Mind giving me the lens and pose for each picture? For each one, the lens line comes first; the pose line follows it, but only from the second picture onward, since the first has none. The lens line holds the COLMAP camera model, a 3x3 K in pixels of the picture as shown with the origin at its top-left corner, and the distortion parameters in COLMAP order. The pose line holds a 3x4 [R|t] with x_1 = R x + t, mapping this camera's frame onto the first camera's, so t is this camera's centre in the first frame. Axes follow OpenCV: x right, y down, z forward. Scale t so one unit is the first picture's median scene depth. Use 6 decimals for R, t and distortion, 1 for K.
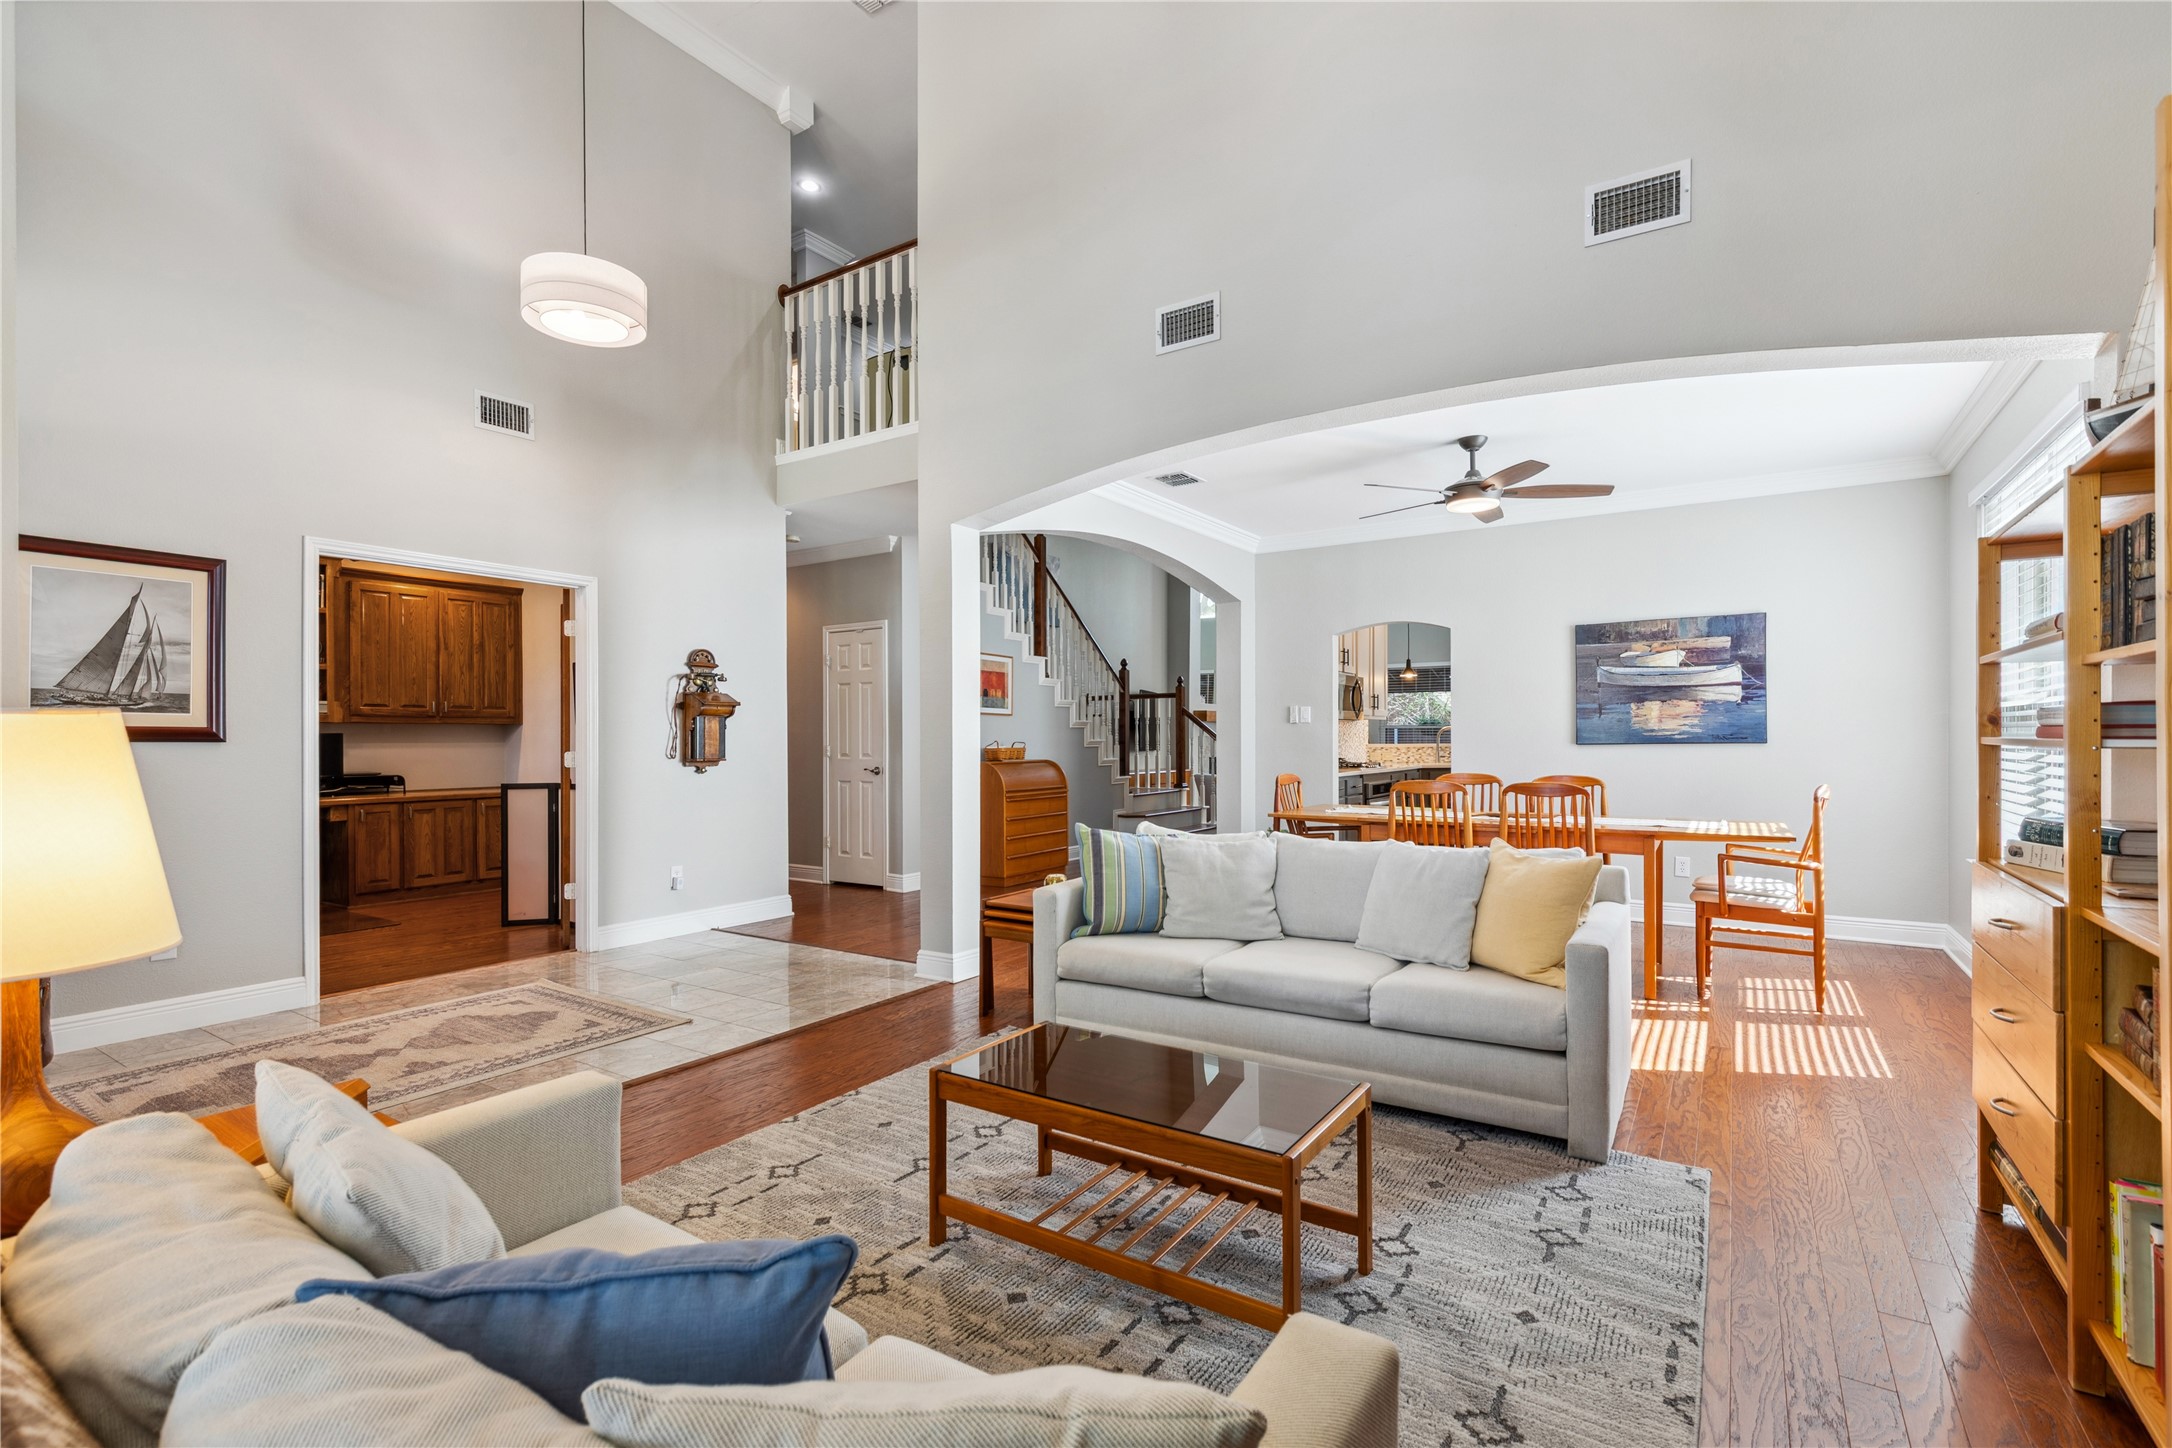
lens RADIAL K [[973.0, 0, 1076.9], [0, 973.0, 731.8], [0, 0, 1]] dist [0.015237, -0.007255]
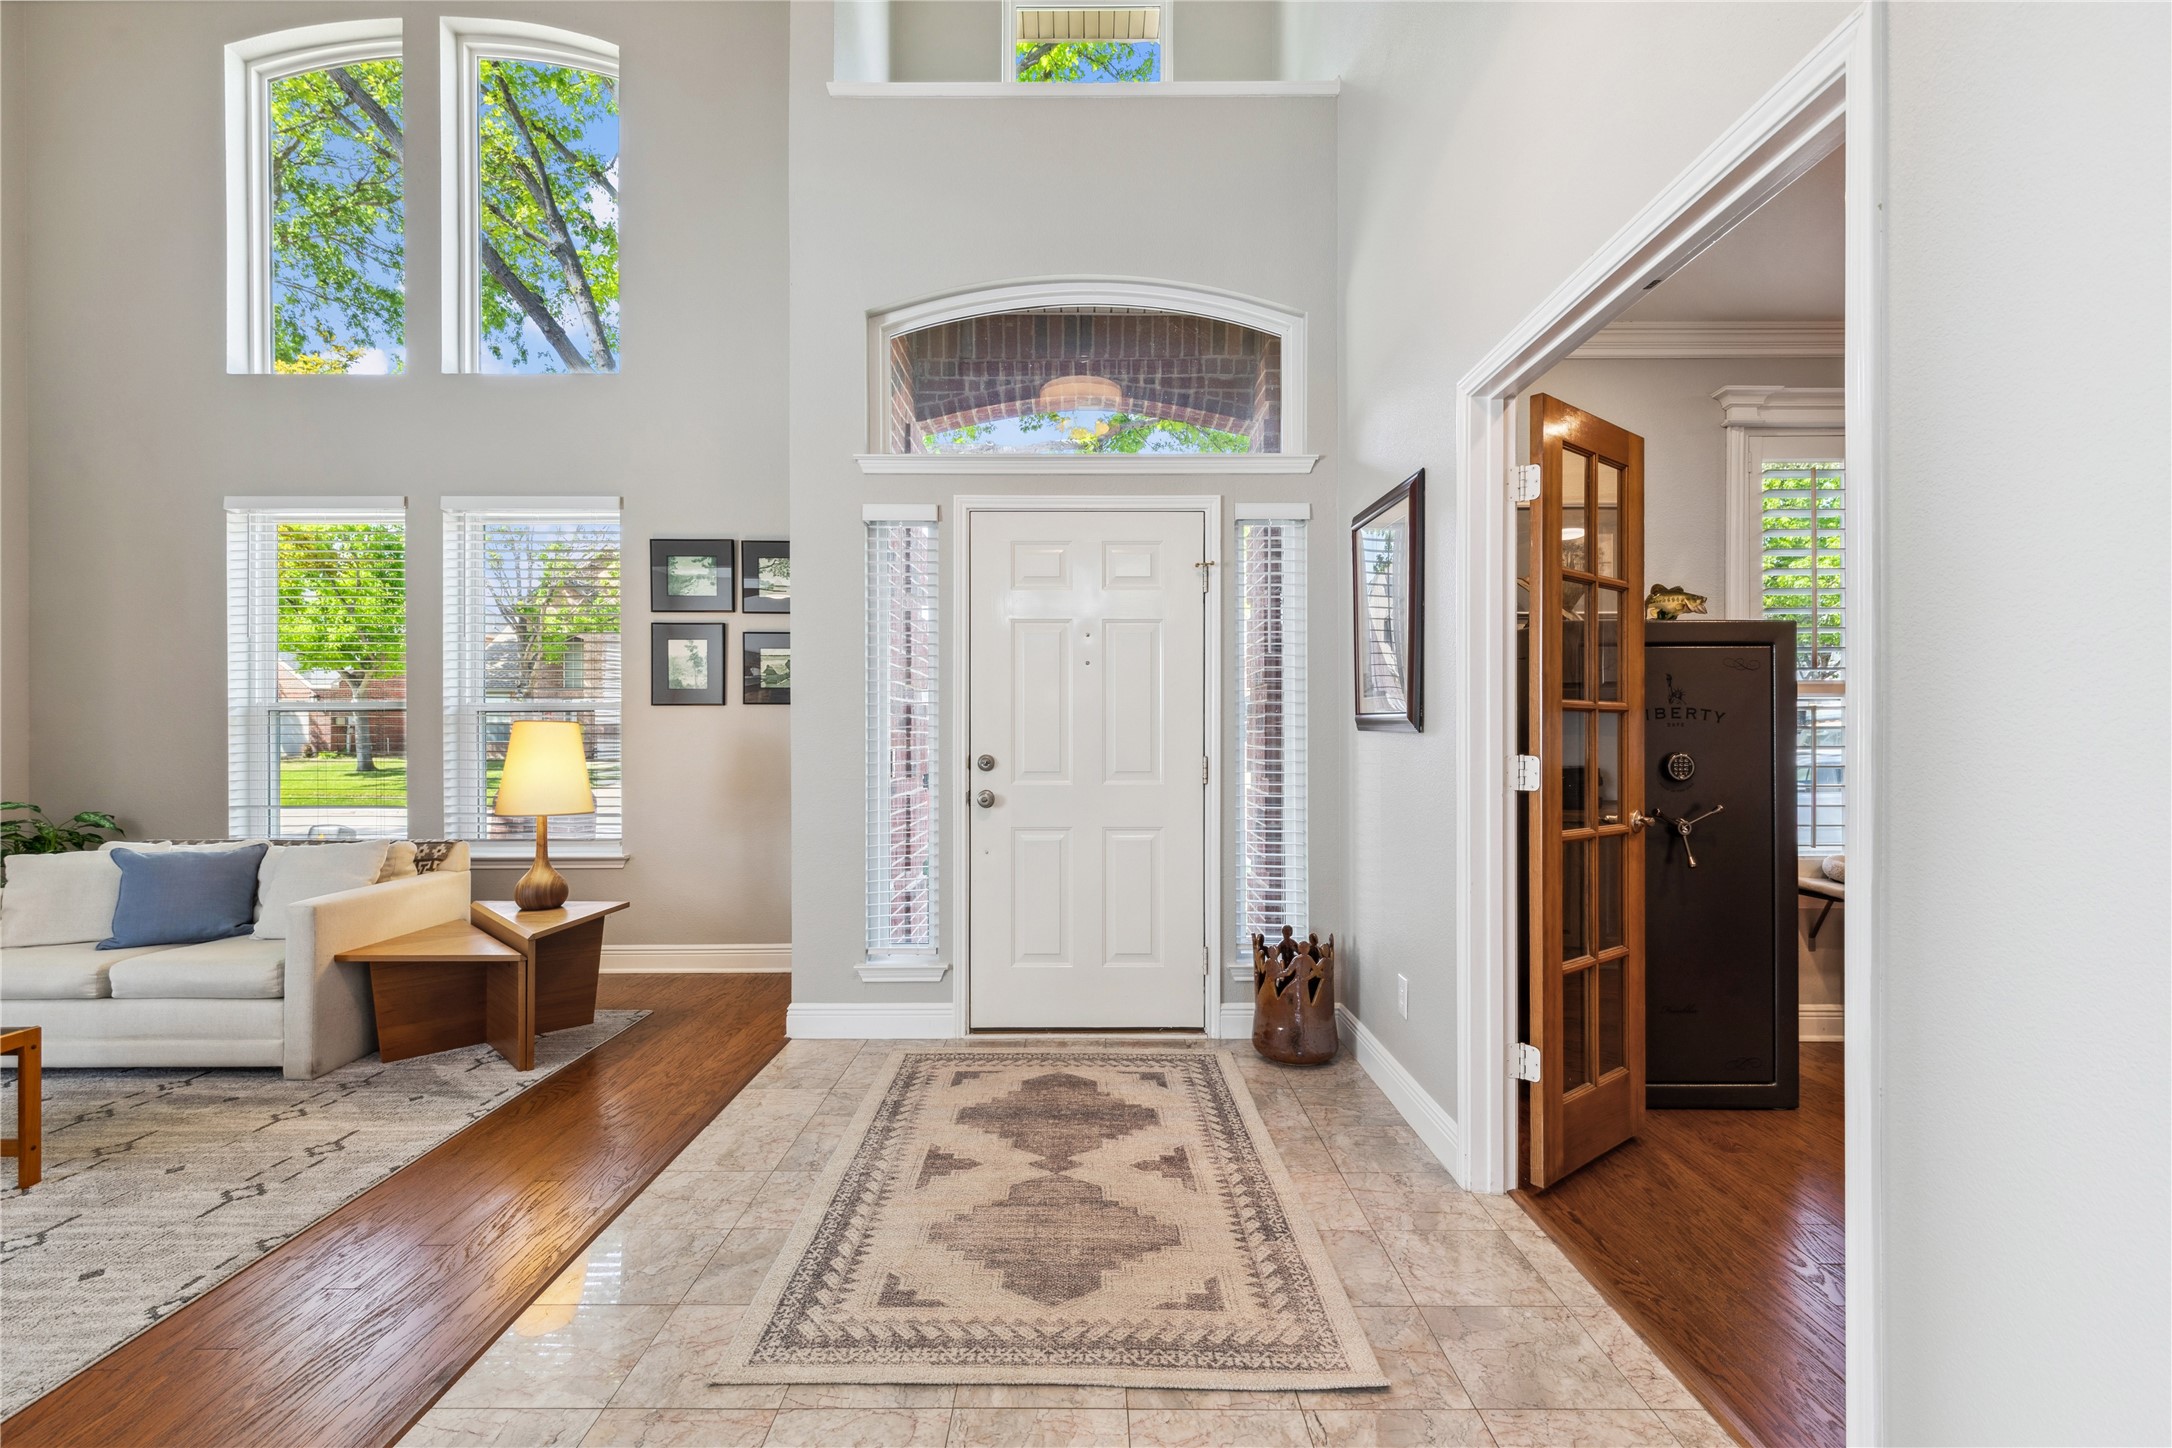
lens RADIAL K [[973.0, 0, 1076.9], [0, 973.0, 731.8], [0, 0, 1]] dist [0.015237, -0.007255]
pose [[-0.835441, 0.003713, -0.549568, -0.313387], [0.006736, 0.999971, -0.003484, 0.012920], [0.549539, -0.006613, -0.835442, 1.544717]]
